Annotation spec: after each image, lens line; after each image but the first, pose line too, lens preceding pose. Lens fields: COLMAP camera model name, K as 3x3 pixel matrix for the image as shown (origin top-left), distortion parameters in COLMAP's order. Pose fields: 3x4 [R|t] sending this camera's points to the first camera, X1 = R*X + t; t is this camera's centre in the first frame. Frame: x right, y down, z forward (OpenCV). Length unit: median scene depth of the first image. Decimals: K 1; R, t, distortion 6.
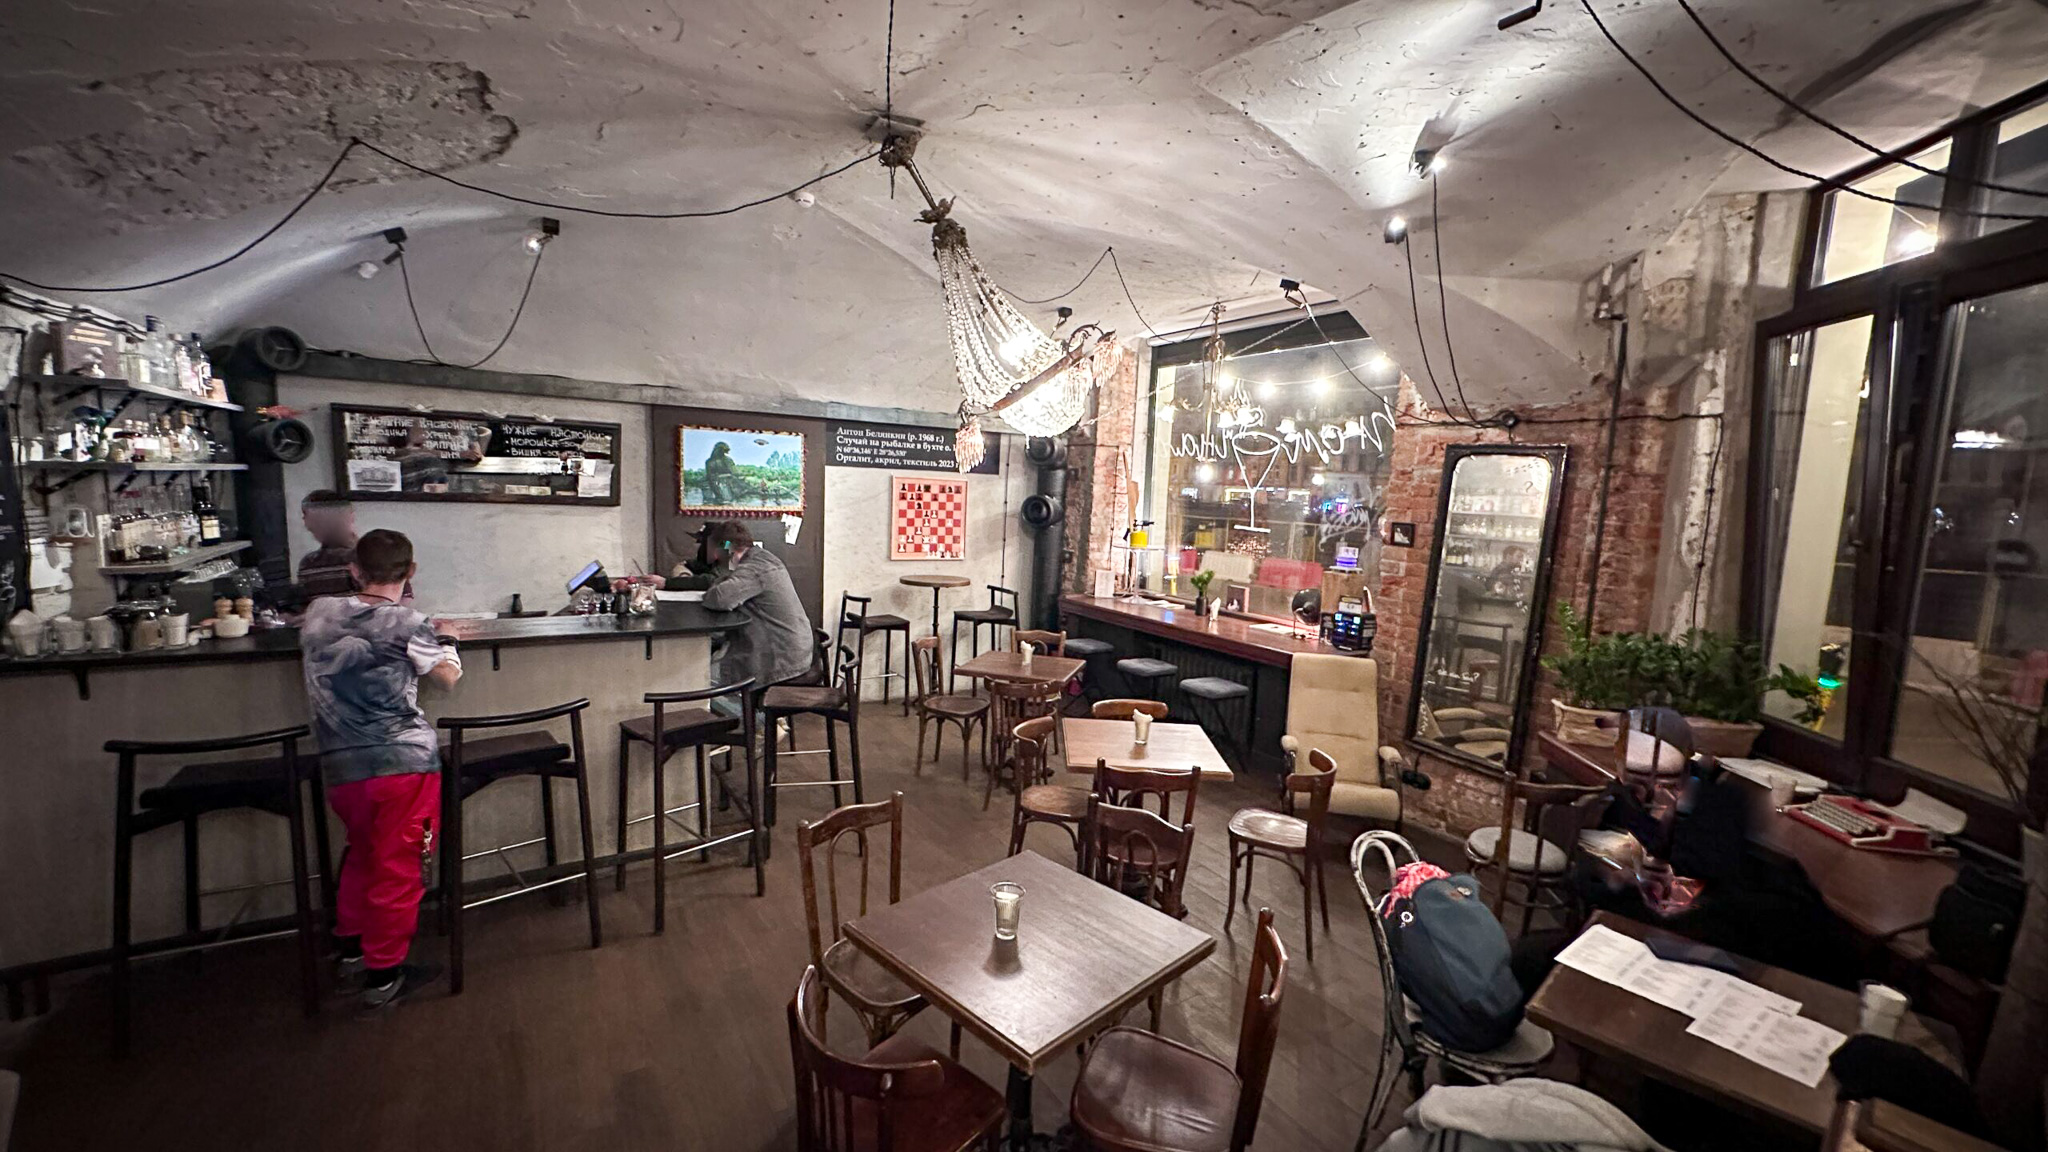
lens RADIAL K [[815.1, 0, 1024.0], [0, 815.1, 576.0], [0, 0, 1]] dist [0.000999, -0.000110]
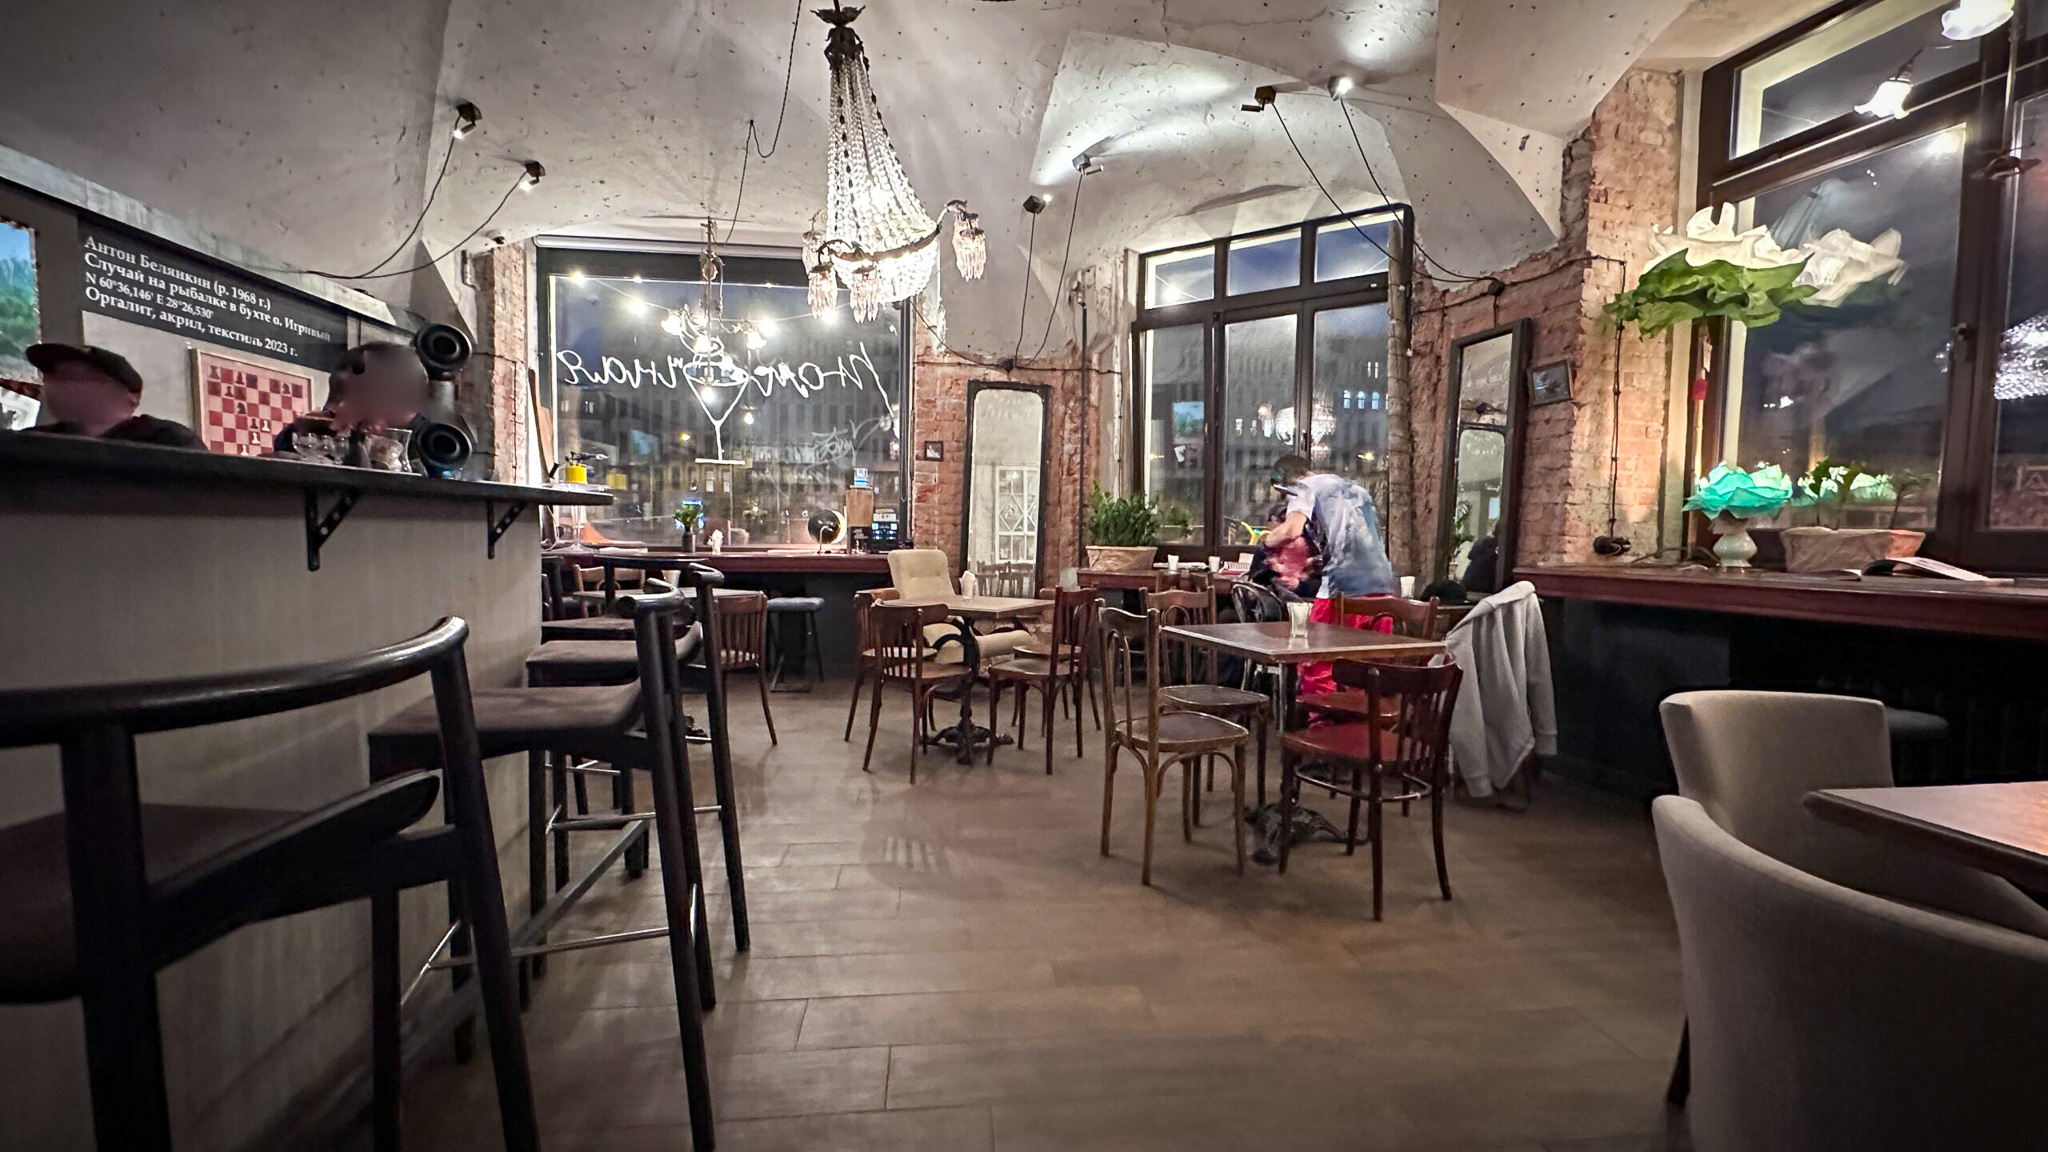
lens RADIAL K [[819.6, 0, 1020.4], [0, 819.6, 575.7], [0, 0, 1]] dist [-0.001576, 0.000198]
pose [[0.435358, -0.084398, 0.896293, -0.671697], [0.103254, 0.993707, 0.043417, 0.106707], [-0.894317, 0.073644, 0.441332, 0.372658]]
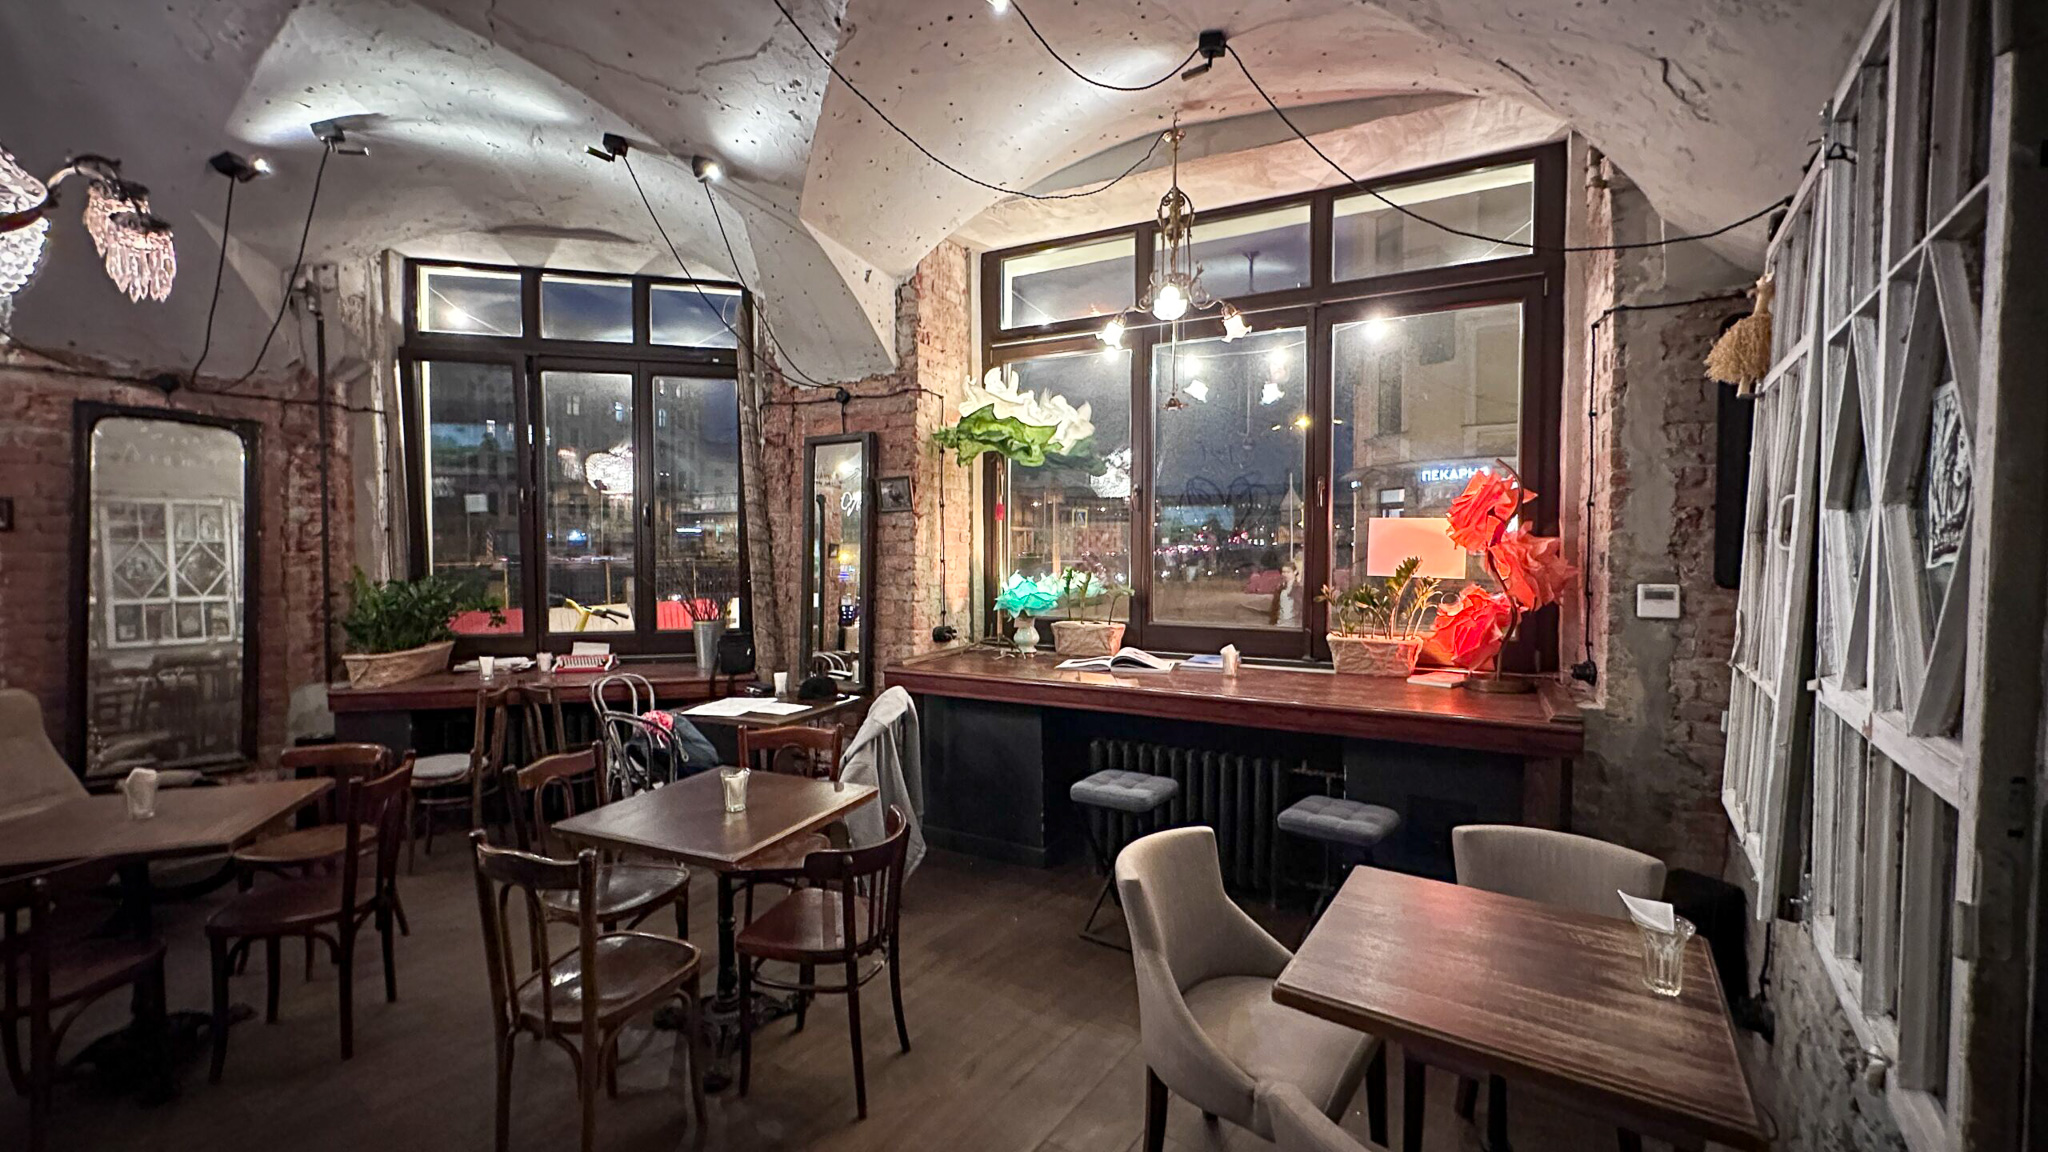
lens RADIAL K [[815.1, 0, 1024.0], [0, 815.1, 576.0], [0, 0, 1]] dist [0.000999, -0.000110]
pose [[-0.377774, -0.073516, 0.922974, -0.593737], [0.083751, 0.990043, 0.113138, -0.002449], [-0.922102, 0.120041, -0.367856, 0.468487]]
